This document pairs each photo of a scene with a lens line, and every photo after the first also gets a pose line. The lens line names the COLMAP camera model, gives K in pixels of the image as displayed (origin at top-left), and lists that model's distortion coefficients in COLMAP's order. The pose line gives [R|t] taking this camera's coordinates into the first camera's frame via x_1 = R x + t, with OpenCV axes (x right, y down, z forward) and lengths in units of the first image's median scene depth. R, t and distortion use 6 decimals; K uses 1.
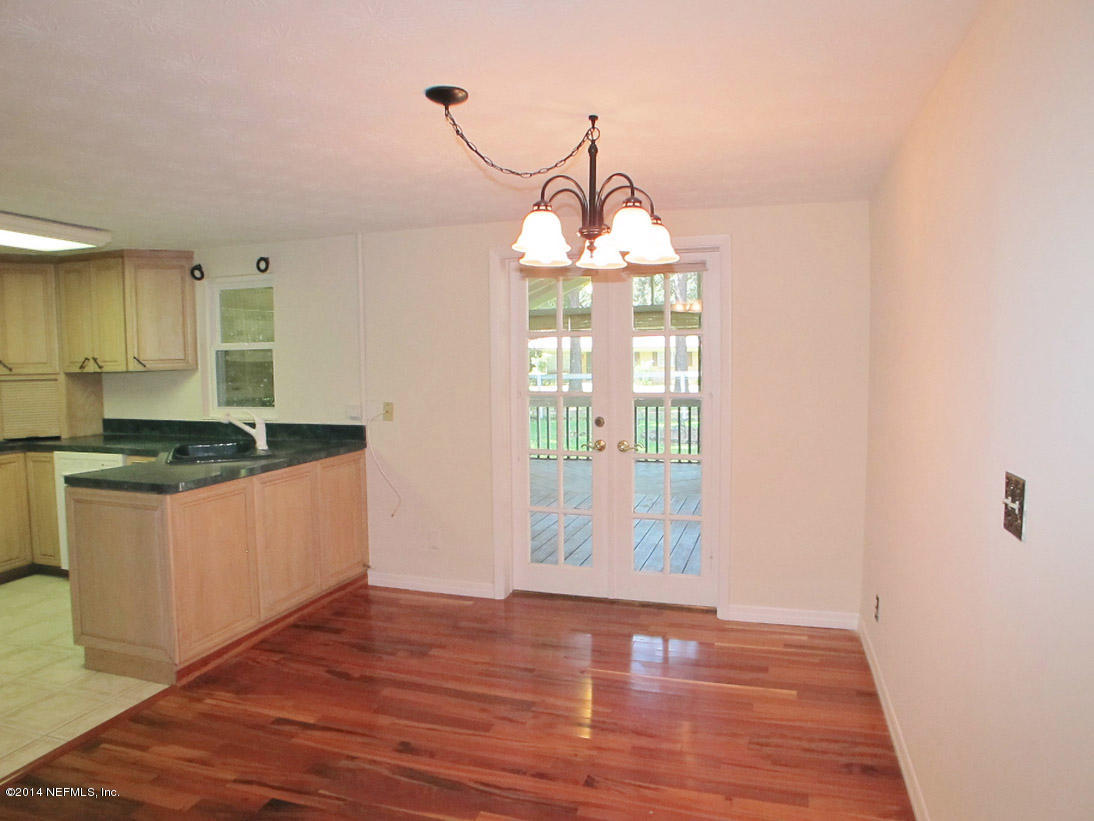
lens RADIAL K [[725.5, 0, 547.5], [0, 725.5, 401.0], [0, 0, 1]] dist [-0.136423, 0.087521]
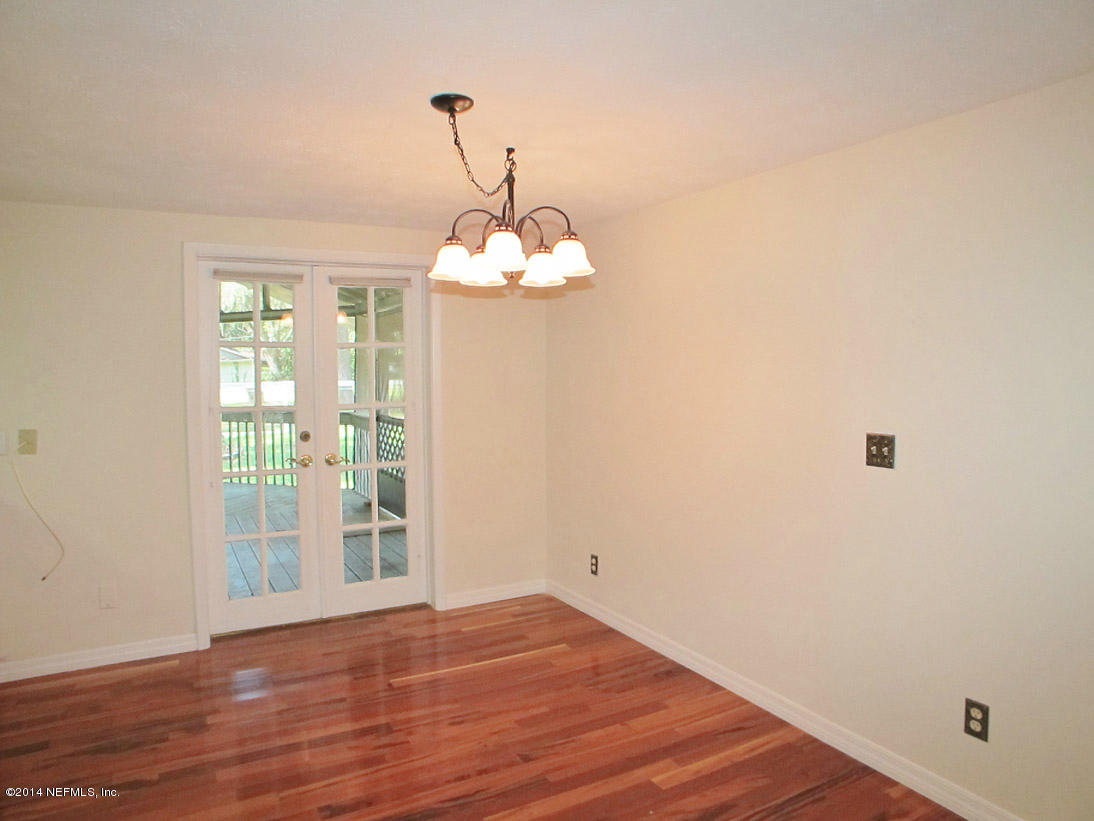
lens RADIAL K [[725.5, 0, 547.5], [0, 725.5, 401.0], [0, 0, 1]] dist [-0.136423, 0.087521]
pose [[0.688315, -0.033351, 0.724645, -0.458335], [0.044544, 0.999001, 0.003666, -0.008136], [-0.724043, 0.029755, 0.689113, 0.137195]]
